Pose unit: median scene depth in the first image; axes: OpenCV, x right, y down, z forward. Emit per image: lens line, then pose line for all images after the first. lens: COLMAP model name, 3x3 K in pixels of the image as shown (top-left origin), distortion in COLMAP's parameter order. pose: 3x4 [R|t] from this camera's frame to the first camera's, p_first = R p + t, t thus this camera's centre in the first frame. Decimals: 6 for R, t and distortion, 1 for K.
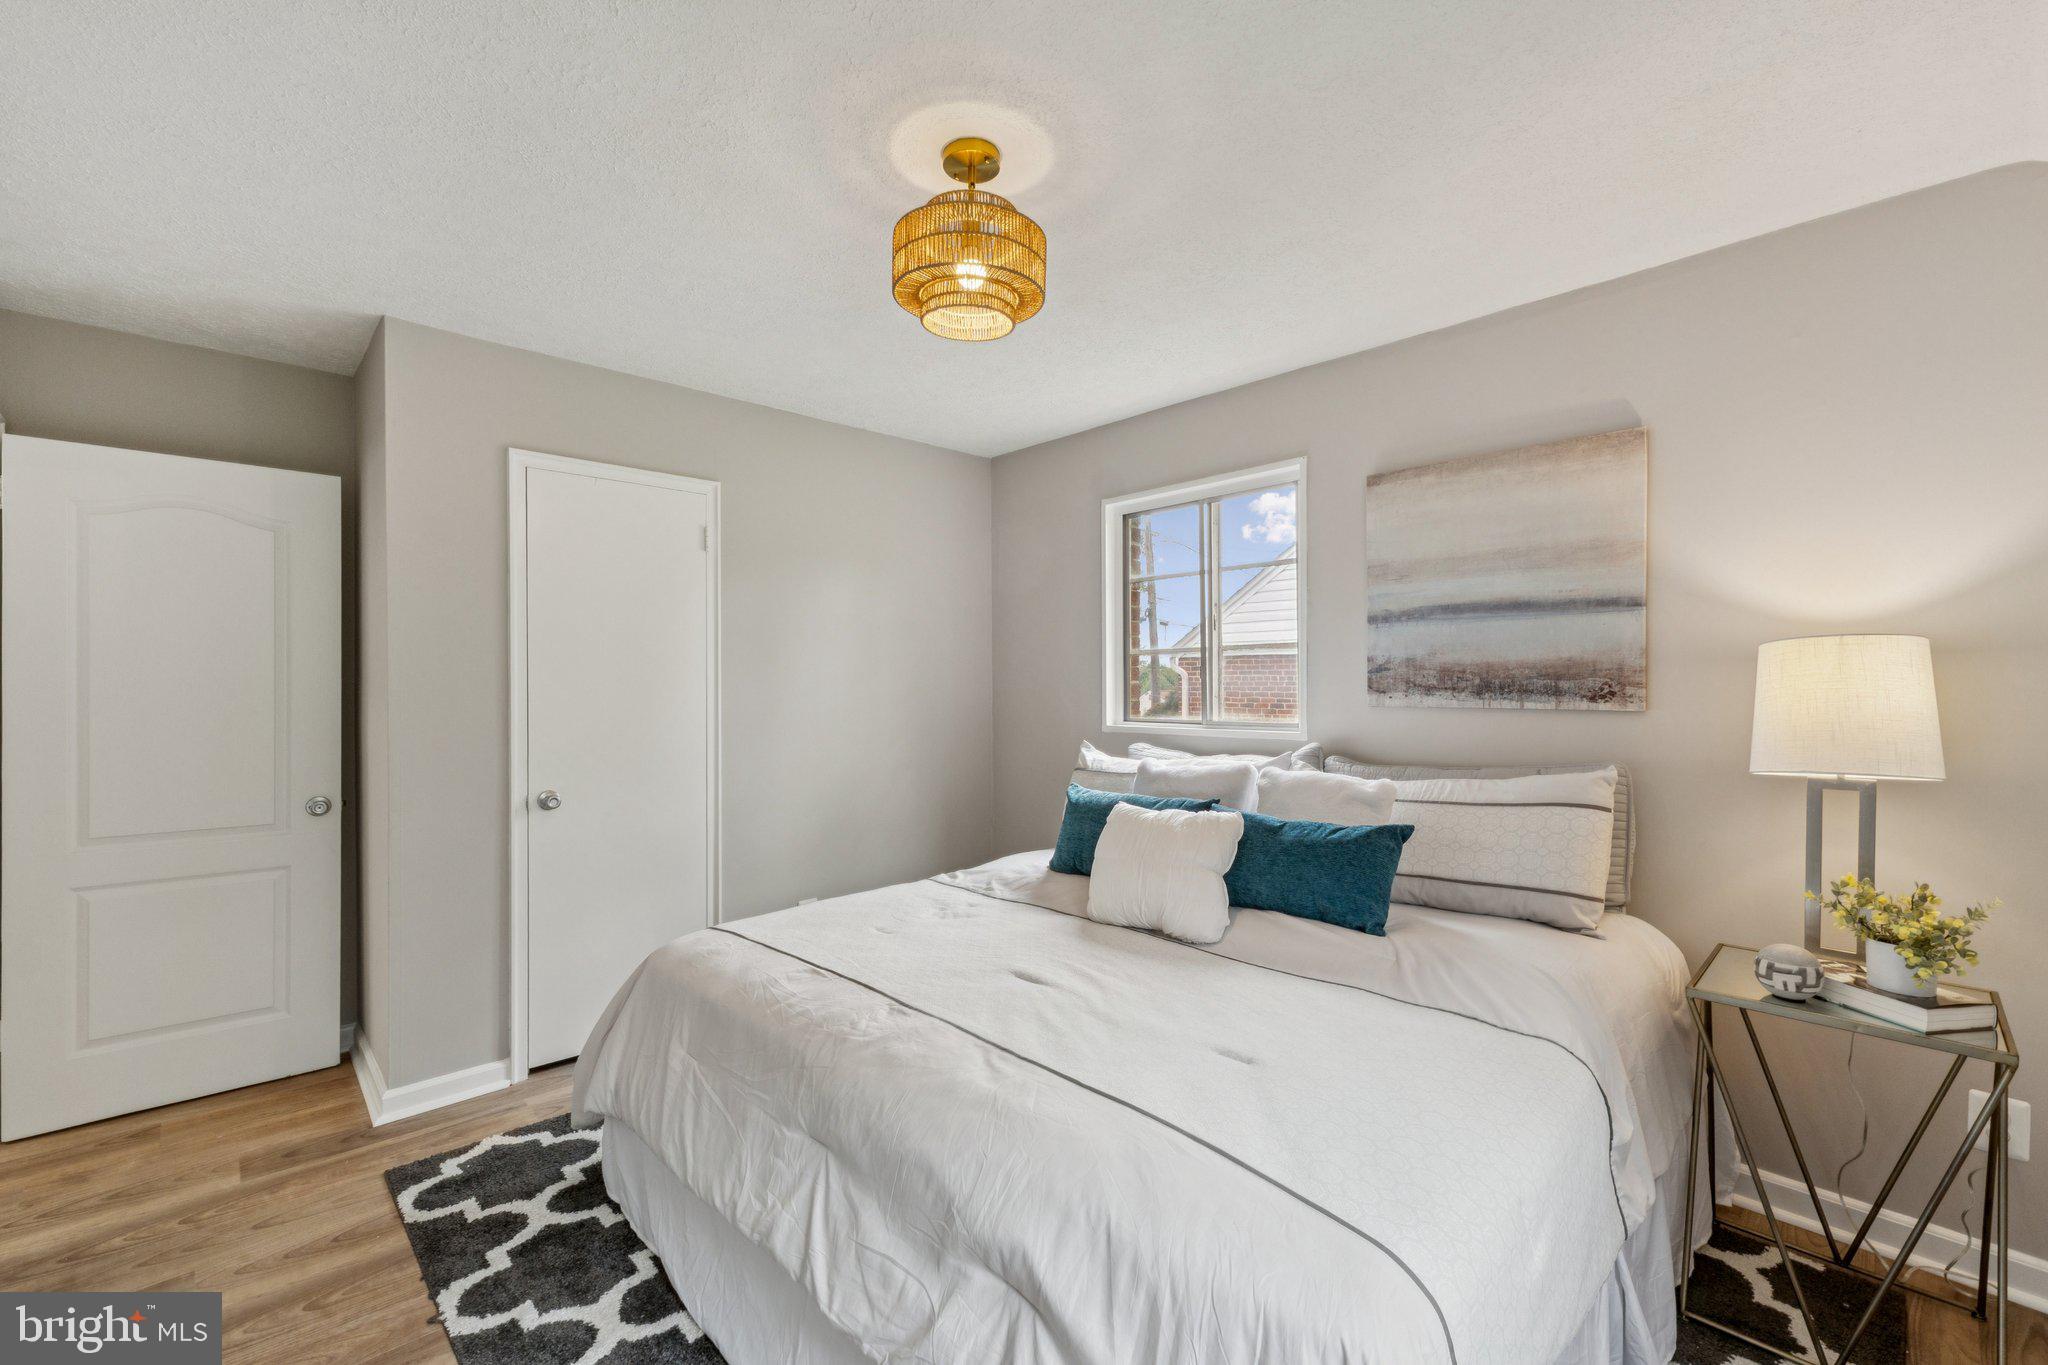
lens RADIAL K [[896.0, 0, 1024.0], [0, 896.0, 682.5], [0, 0, 1]] dist [0.027938, -0.000016]
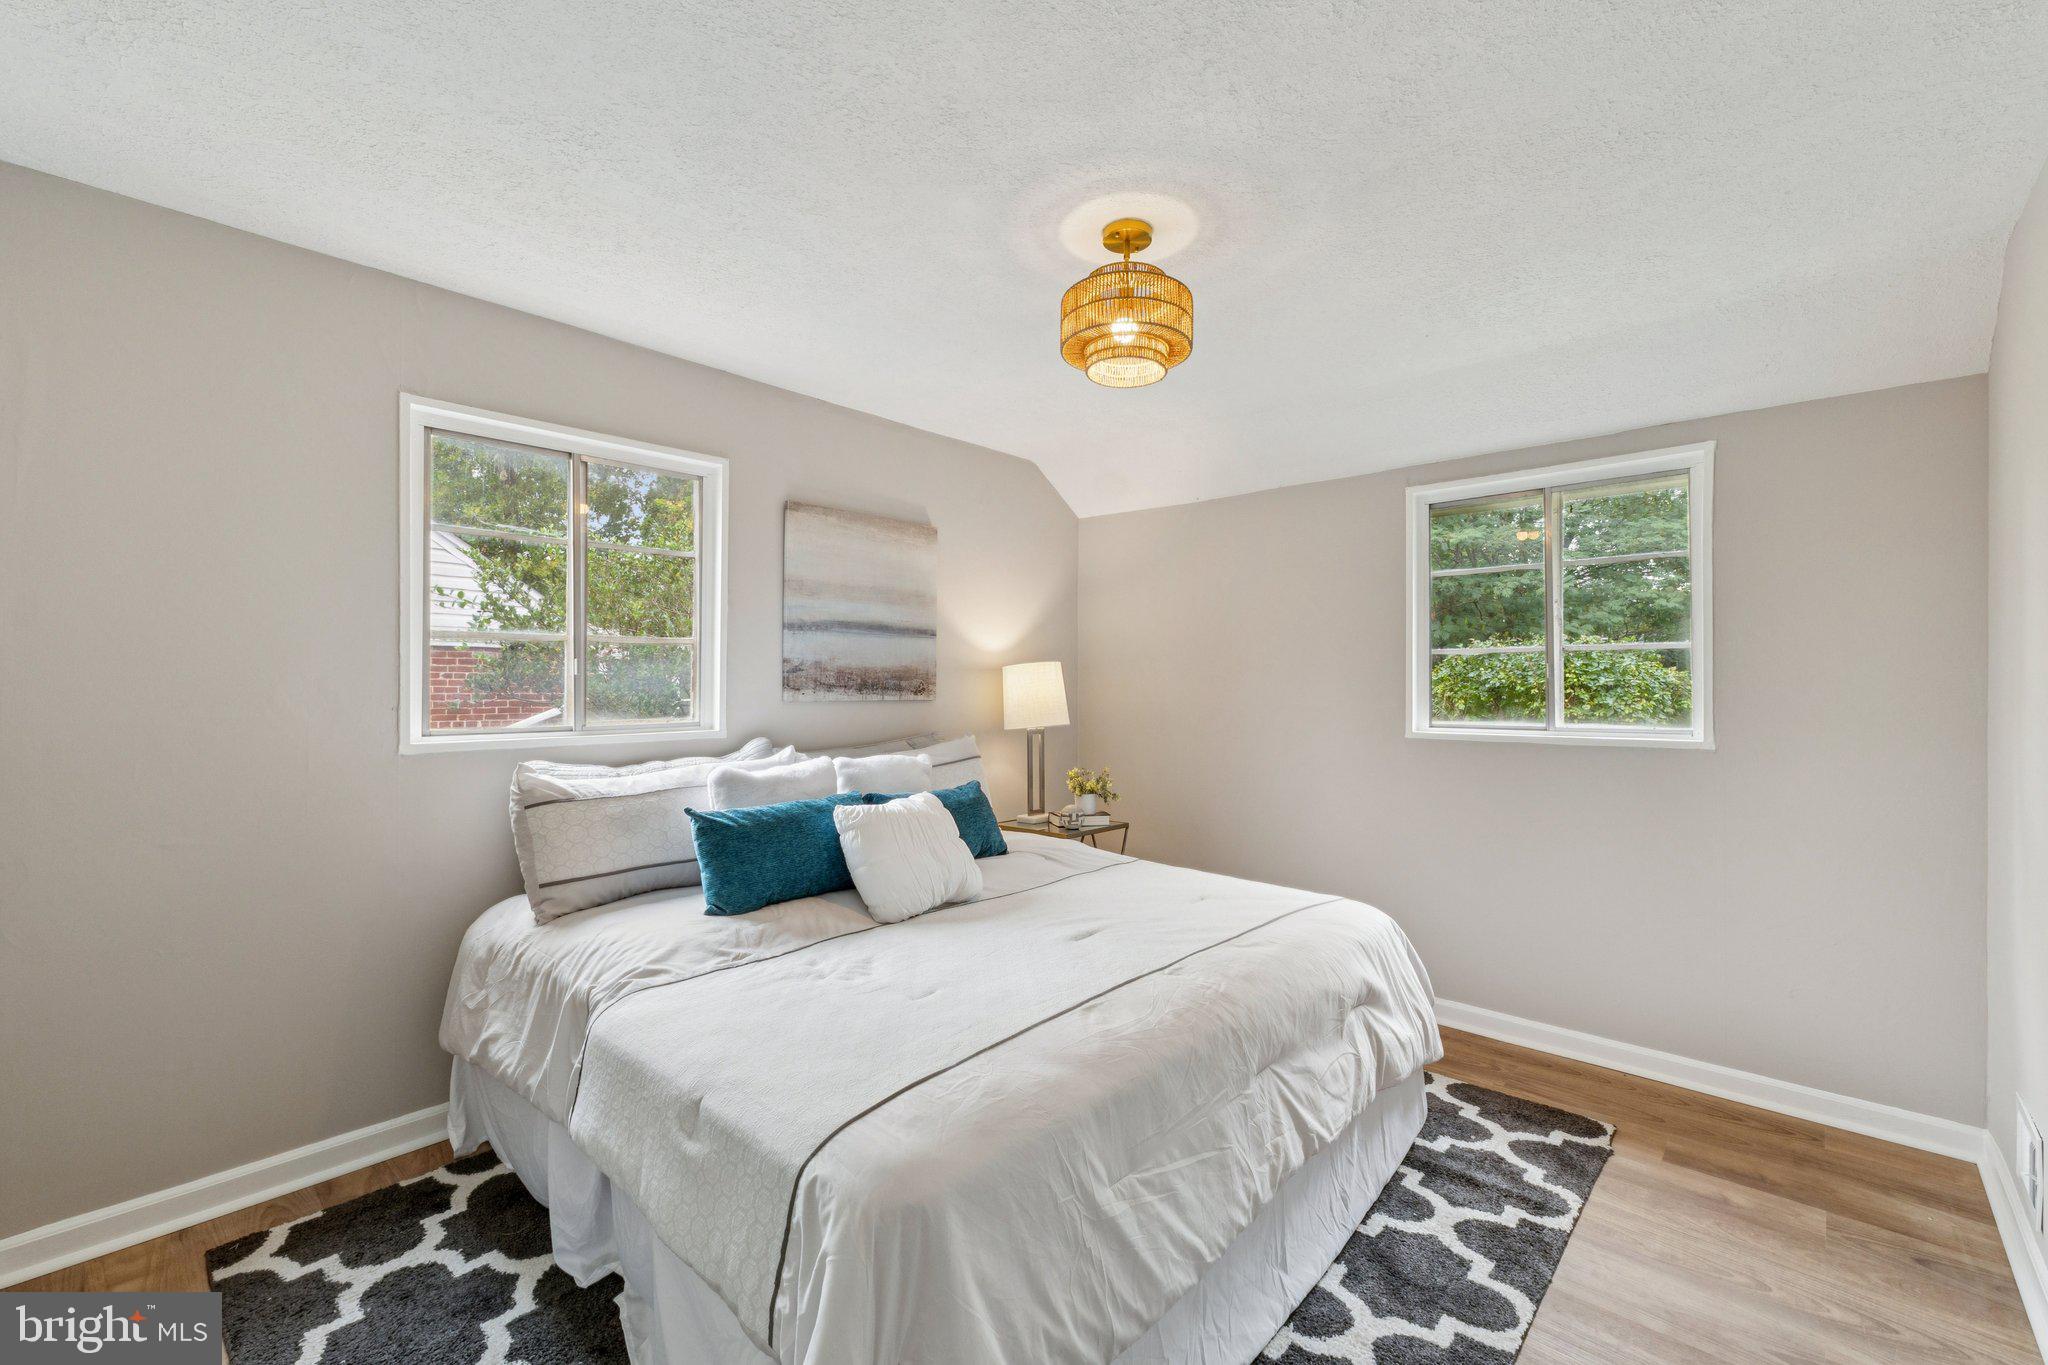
lens RADIAL K [[857.4, 0, 1022.5], [0, 857.4, 697.4], [0, 0, 1]] dist [-0.001295, -0.000530]
pose [[-0.074877, -0.008593, 0.997156, -0.832623], [0.000191, 0.999963, 0.008632, 0.012899], [-0.997193, 0.000837, -0.074873, 0.900711]]
